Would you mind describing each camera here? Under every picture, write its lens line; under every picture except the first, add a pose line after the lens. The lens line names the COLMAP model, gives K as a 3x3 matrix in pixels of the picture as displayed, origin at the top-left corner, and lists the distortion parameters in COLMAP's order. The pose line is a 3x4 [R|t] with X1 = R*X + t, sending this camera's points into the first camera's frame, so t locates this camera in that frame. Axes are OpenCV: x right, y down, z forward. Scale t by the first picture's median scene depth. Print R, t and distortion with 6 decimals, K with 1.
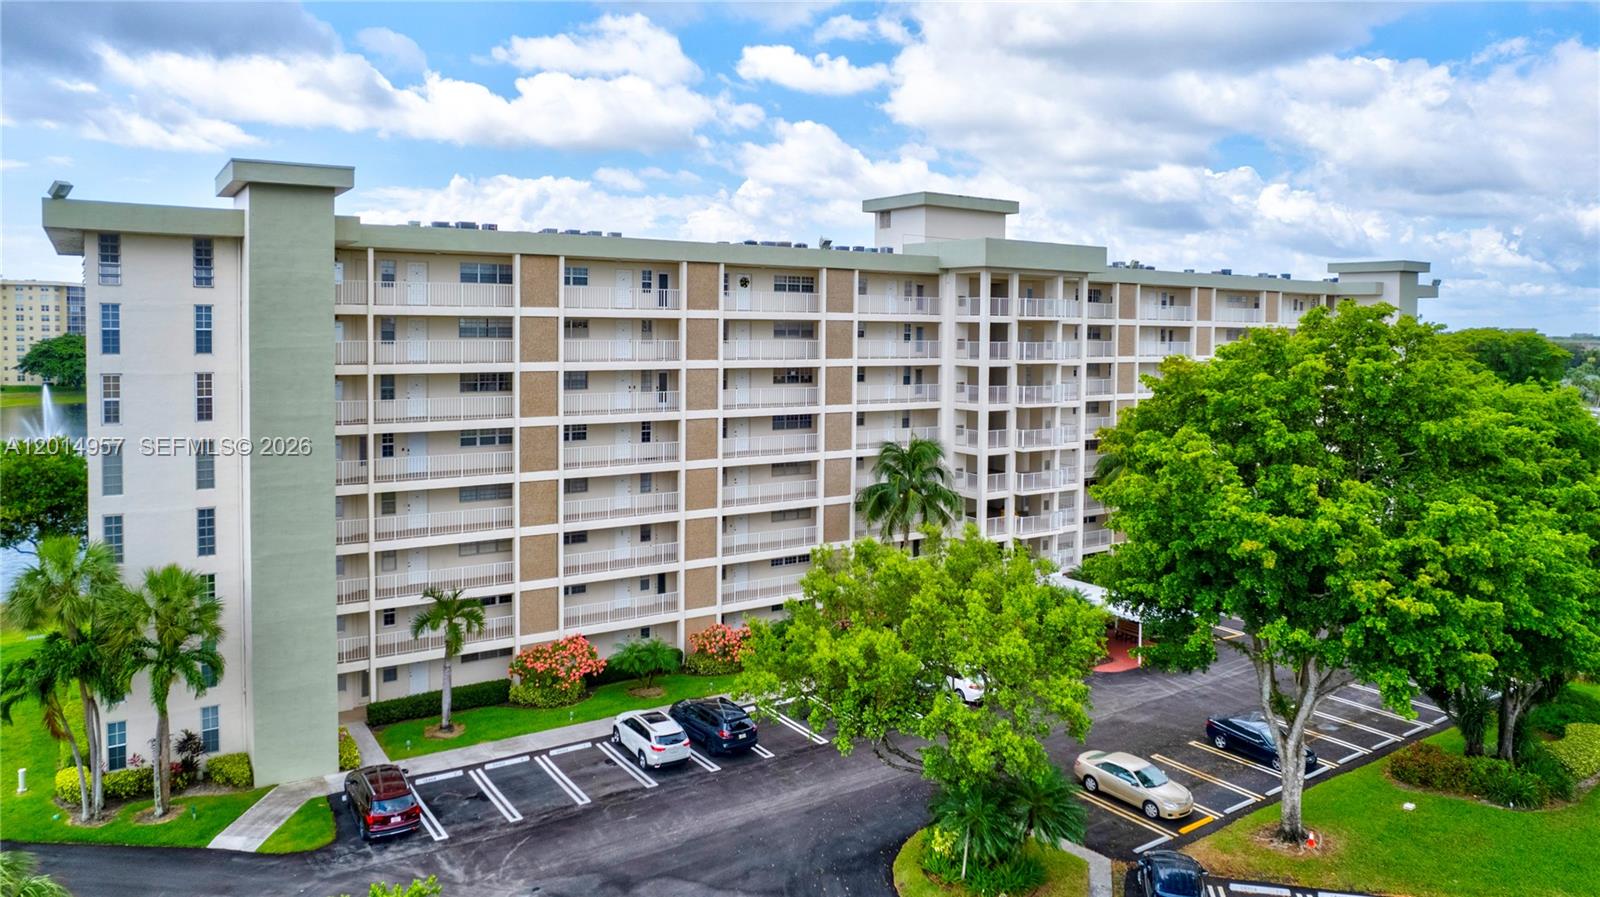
lens RADIAL K [[1036.2, 0, 802.9], [0, 1036.2, 451.9], [0, 0, 1]] dist [-0.073693, 0.069689]
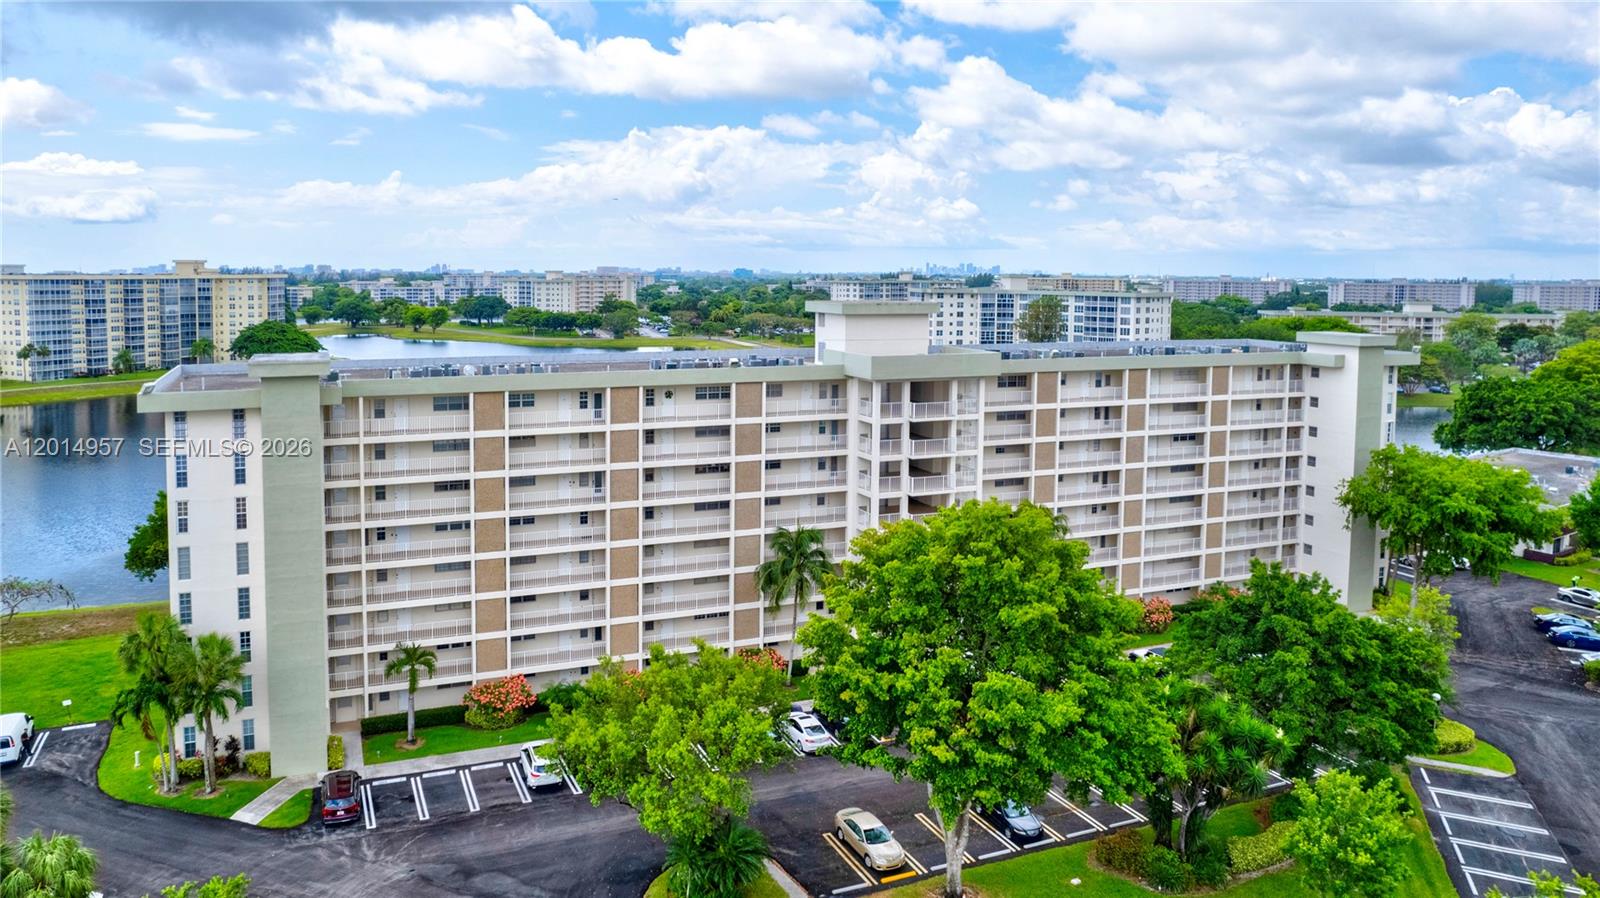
lens RADIAL K [[1054.7, 0, 757.7], [0, 1054.7, 444.4], [0, 0, 1]] dist [-0.037307, 0.001620]
pose [[0.977881, 0.028089, -0.207269, 0.448066], [-0.019767, 0.998917, 0.042112, -0.229613], [0.208227, -0.037083, 0.977377, -0.313892]]
